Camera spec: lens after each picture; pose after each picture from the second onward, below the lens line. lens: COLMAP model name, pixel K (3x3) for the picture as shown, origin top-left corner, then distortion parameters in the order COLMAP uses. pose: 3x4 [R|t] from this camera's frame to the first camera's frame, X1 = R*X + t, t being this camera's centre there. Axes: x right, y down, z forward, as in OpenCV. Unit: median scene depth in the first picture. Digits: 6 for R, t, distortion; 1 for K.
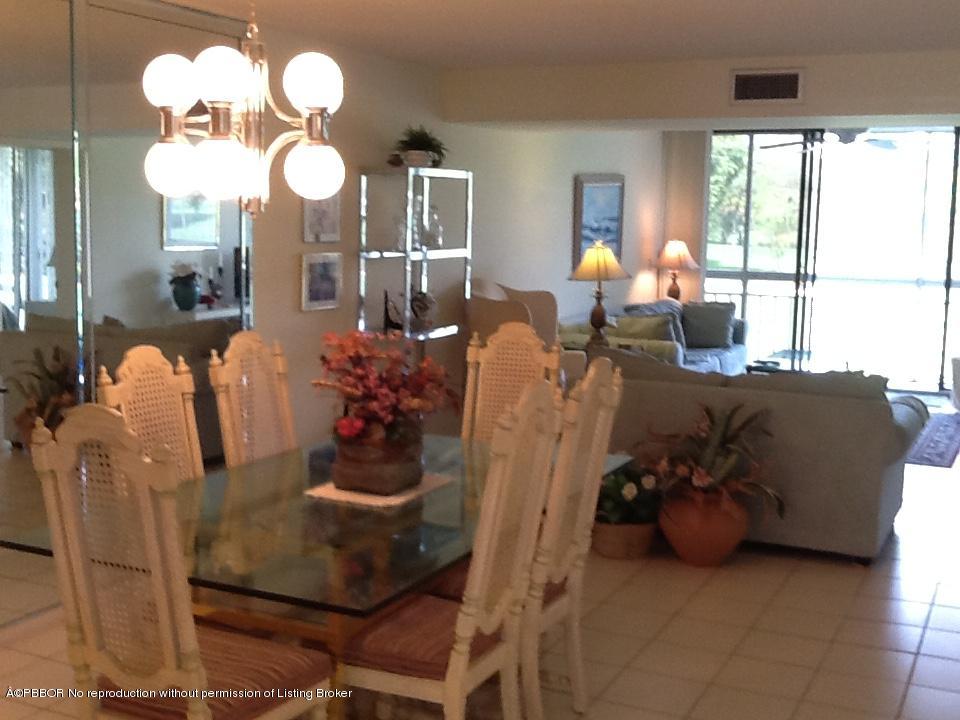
lens RADIAL K [[1196.9, 0, 478.0], [0, 1196.9, 361.6], [0, 0, 1]] dist [0.005424, 0.000000]
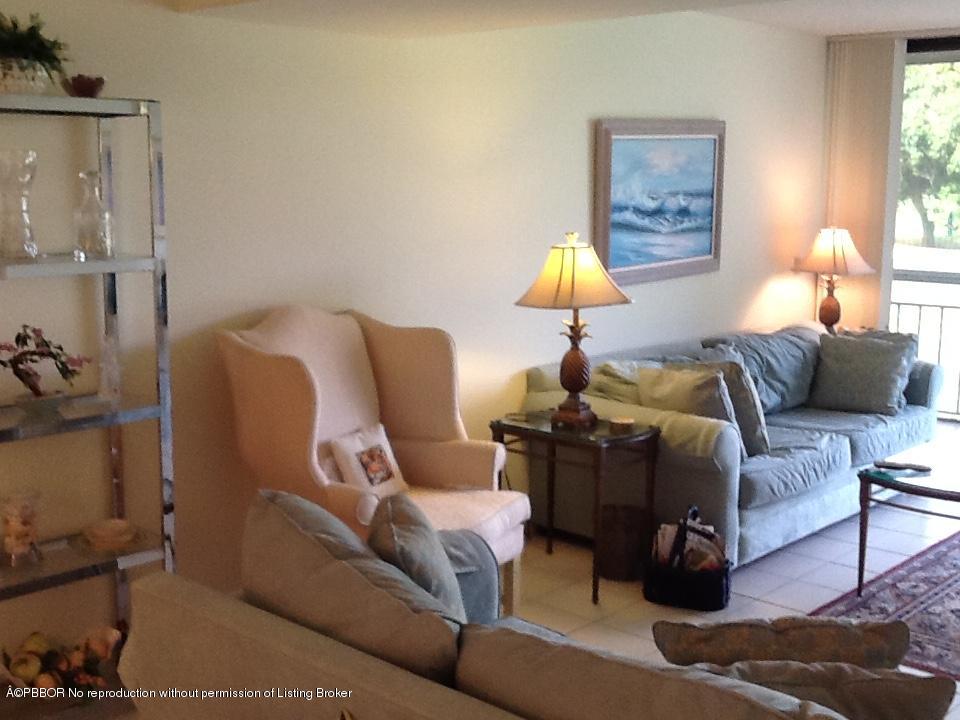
lens RADIAL K [[1196.9, 0, 481.8], [0, 1196.9, 355.6], [0, 0, 1]] dist [0.005424, 0.000000]
pose [[0.956018, 0.031303, -0.291634, 0.188305], [-0.026375, 0.999435, 0.020813, -0.046818], [0.292121, -0.012205, 0.956303, 0.386083]]
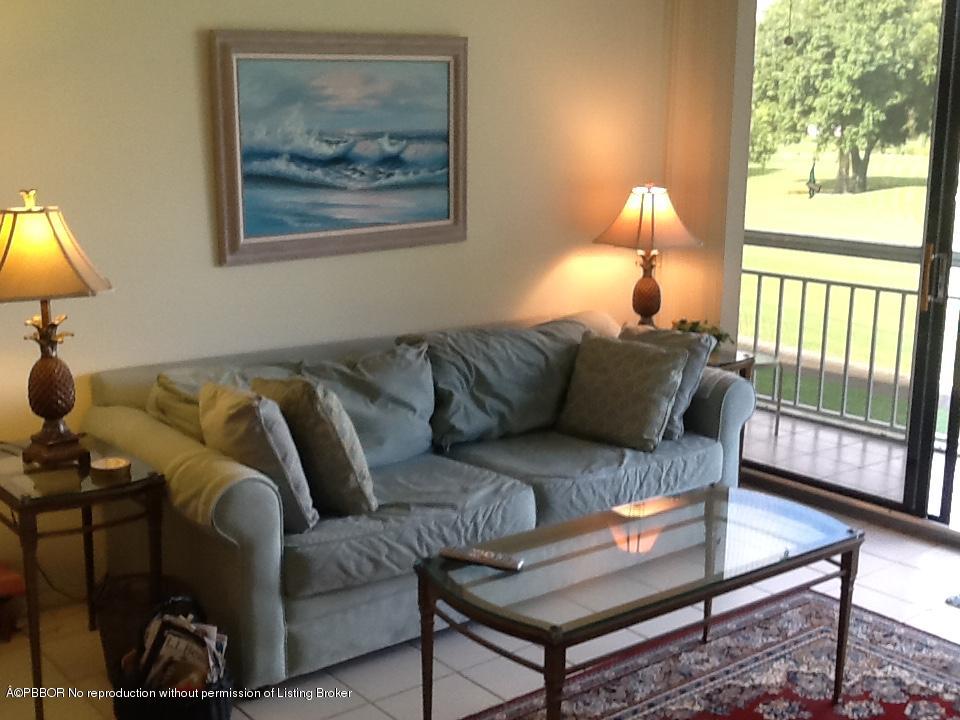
lens RADIAL K [[1196.9, 0, 478.9], [0, 1196.9, 357.7], [0, 0, 1]] dist [0.005424, 0.000000]
pose [[0.900155, 0.075263, -0.429019, 0.332537], [-0.049602, 0.996264, 0.070700, -0.069516], [0.432737, -0.042361, 0.900524, 0.604033]]
